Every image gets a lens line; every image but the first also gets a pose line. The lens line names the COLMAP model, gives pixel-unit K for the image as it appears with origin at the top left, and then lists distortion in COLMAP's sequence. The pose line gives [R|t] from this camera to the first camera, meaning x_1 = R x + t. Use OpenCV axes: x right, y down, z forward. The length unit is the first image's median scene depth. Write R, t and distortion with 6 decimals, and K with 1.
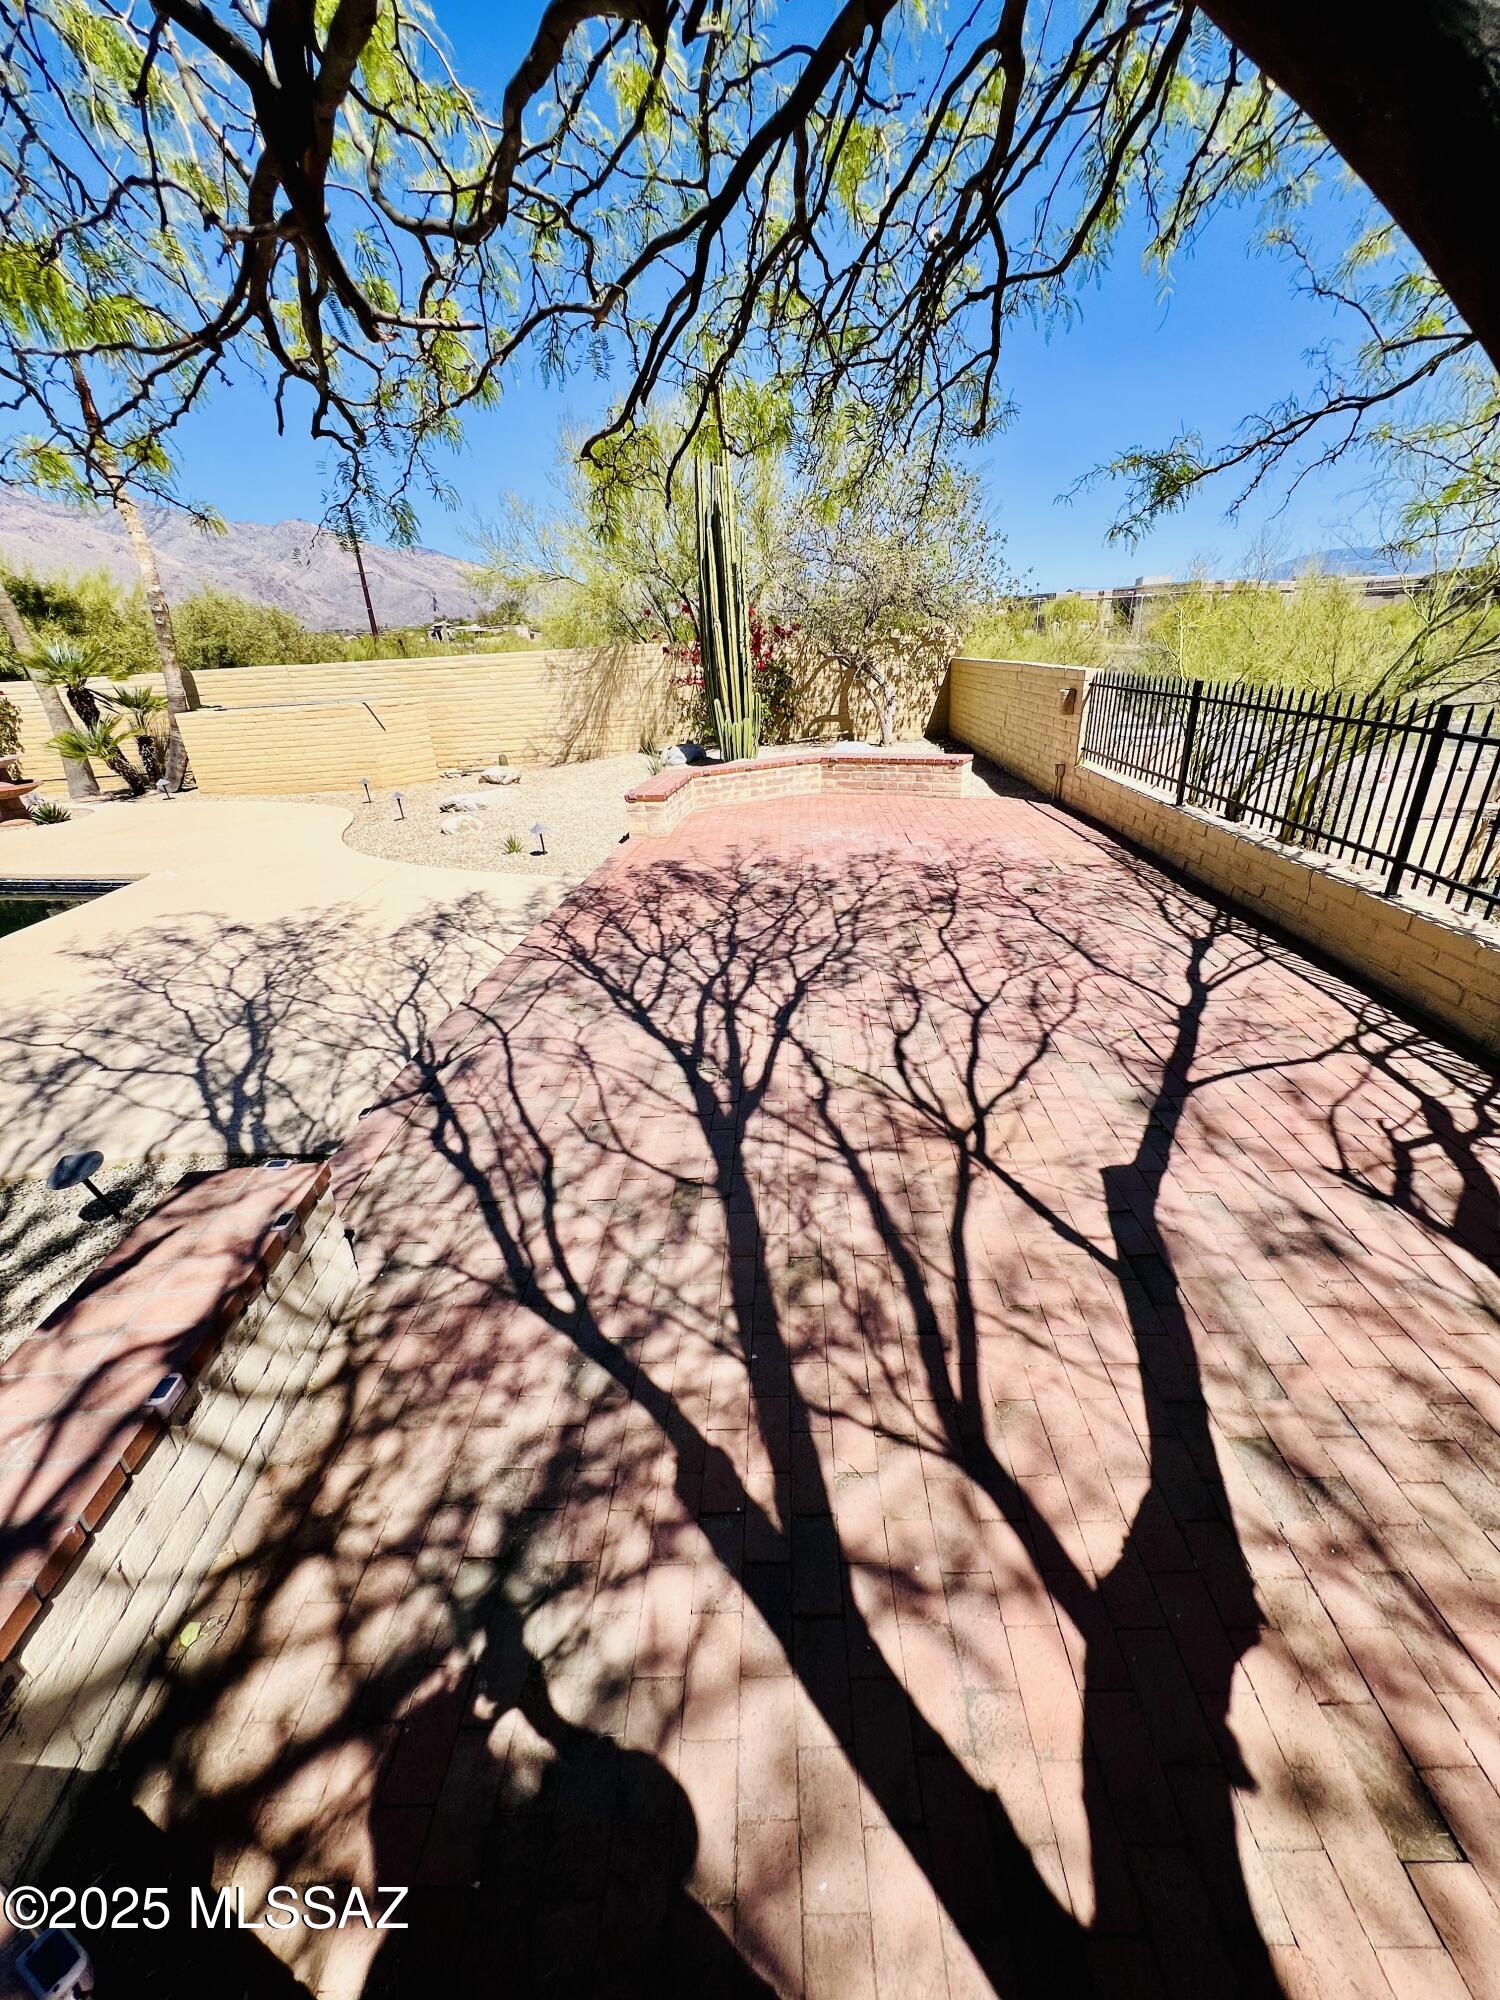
lens RADIAL K [[806.3, 0, 743.3], [0, 806.3, 1006.9], [0, 0, 1]] dist [-0.001585, -0.000857]
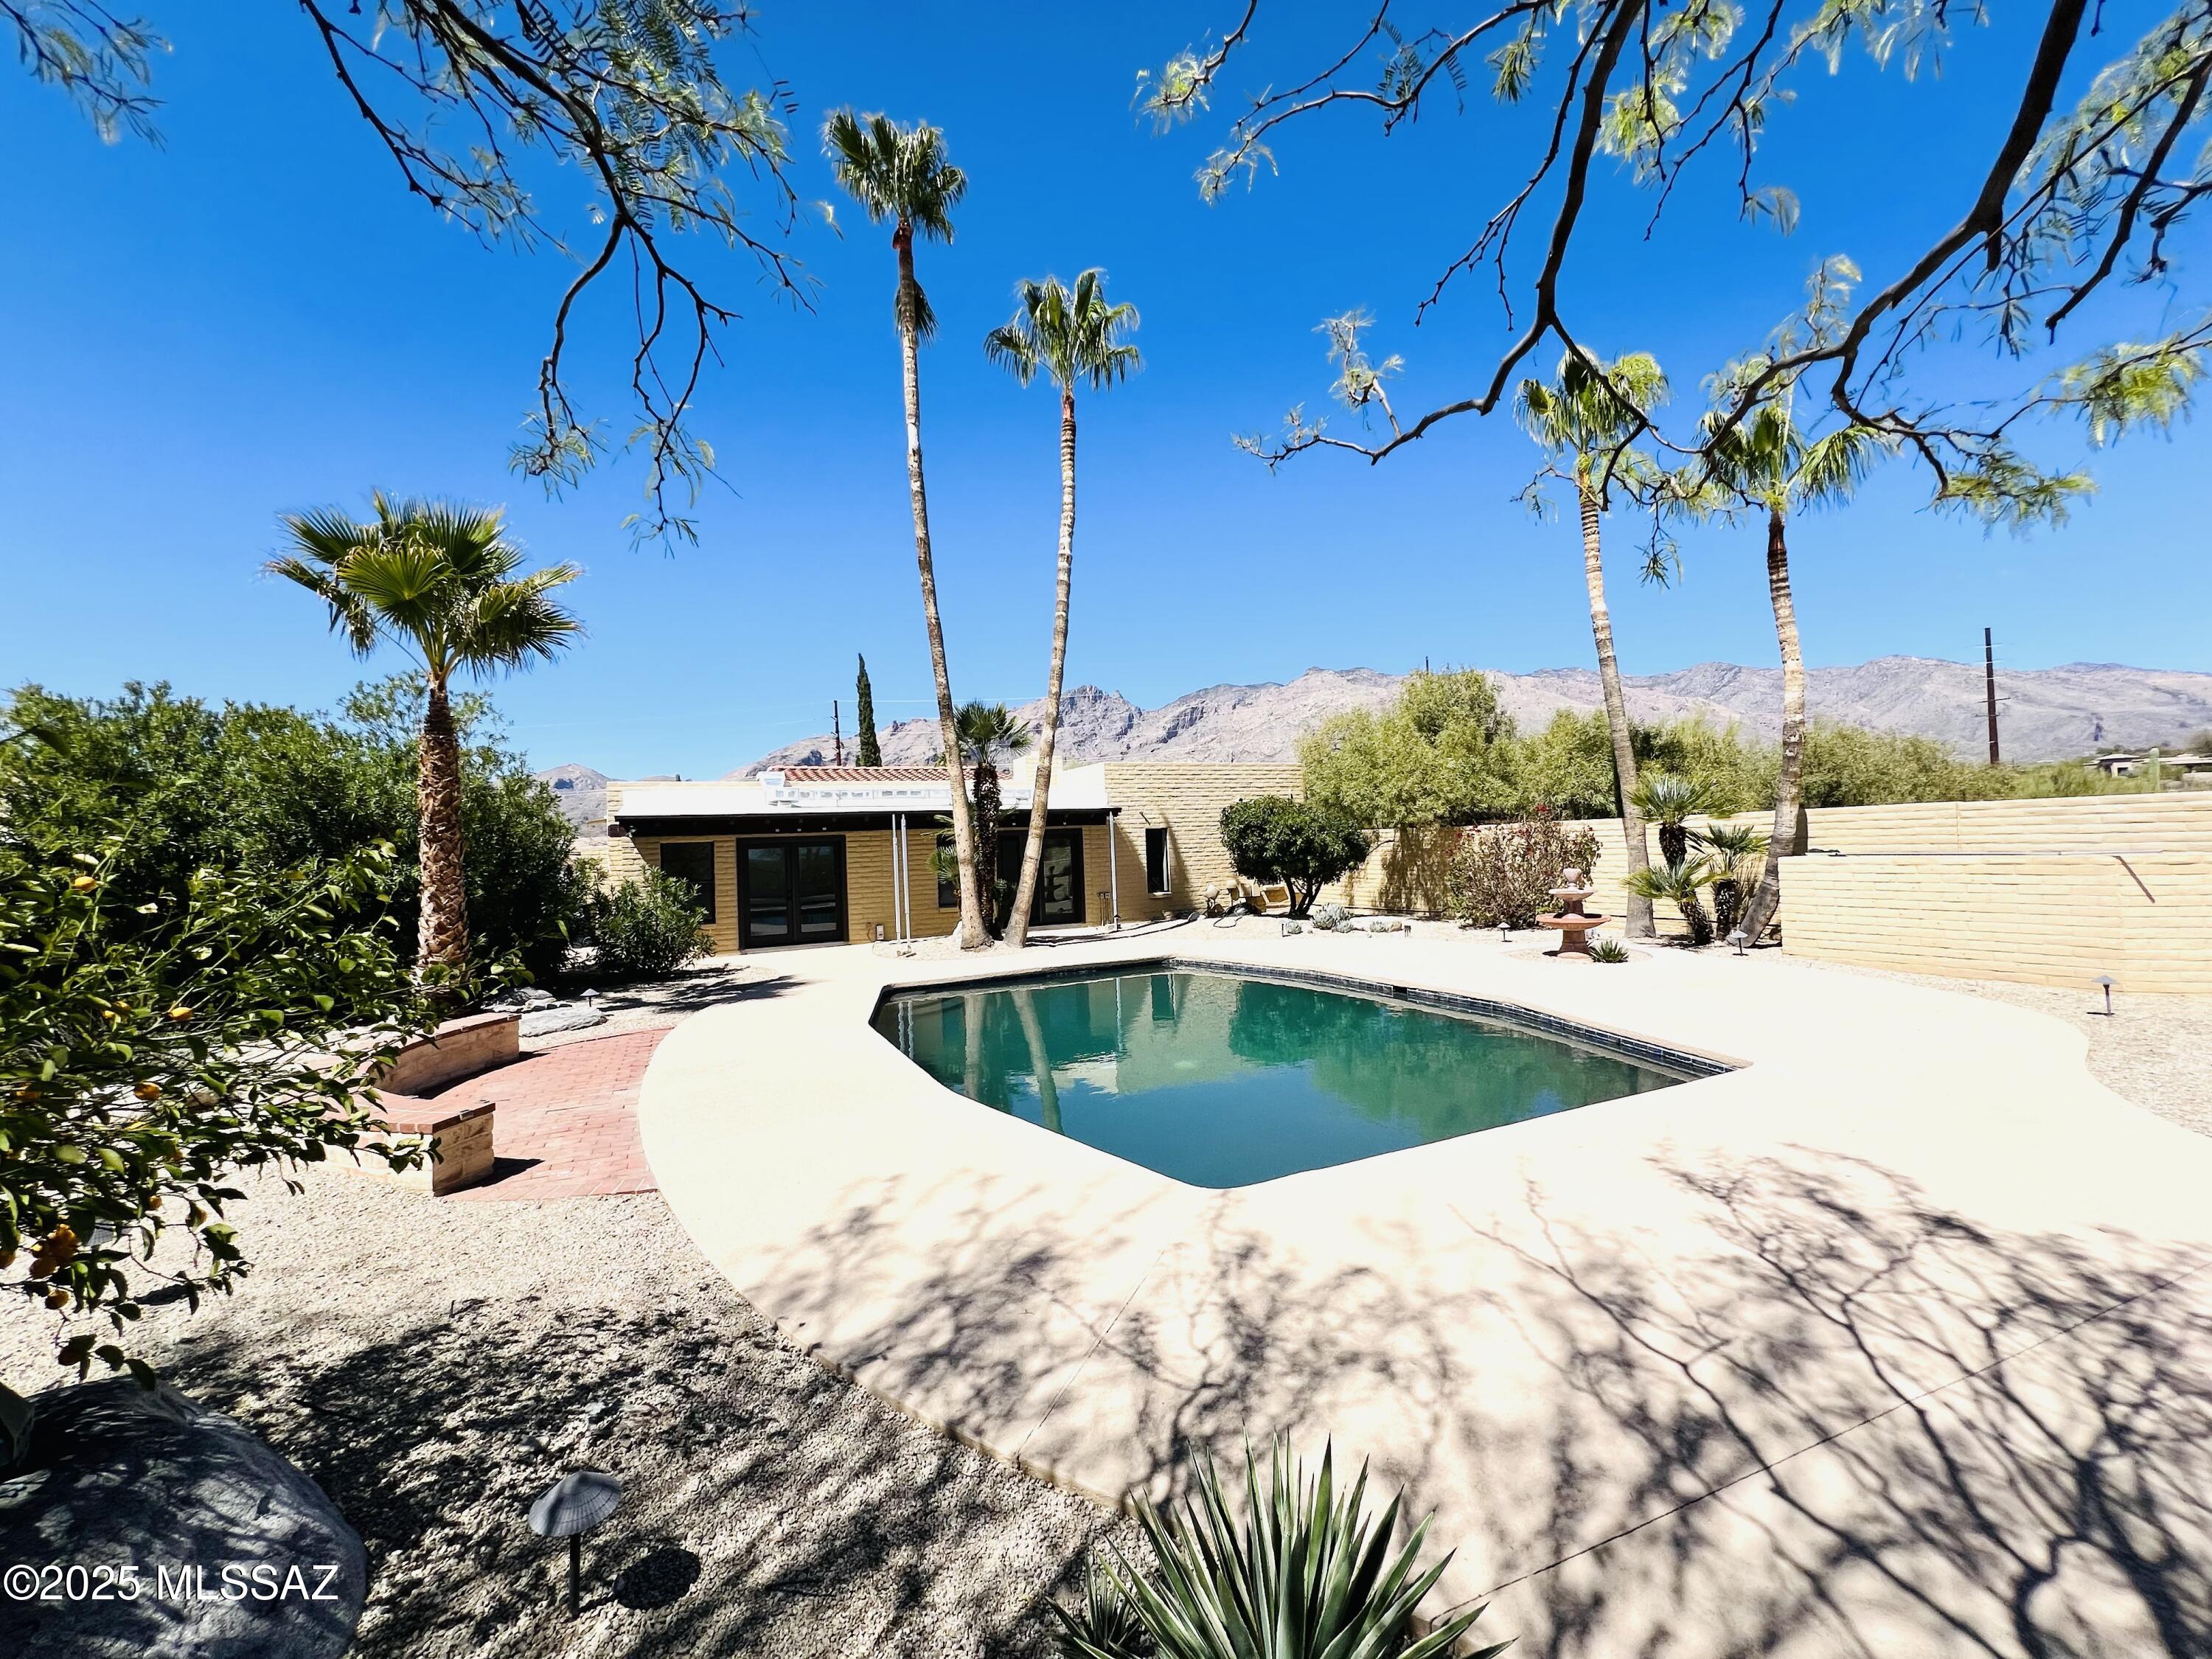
lens RADIAL K [[891.7, 0, 1103.4], [0, 891.7, 826.2], [0, 0, 1]] dist [-0.001585, -0.000857]
pose [[0.389609, 0.018539, -0.920794, -0.148779], [-0.360507, 0.923088, -0.133953, -0.028695], [0.847490, 0.384142, 0.366326, 0.086051]]
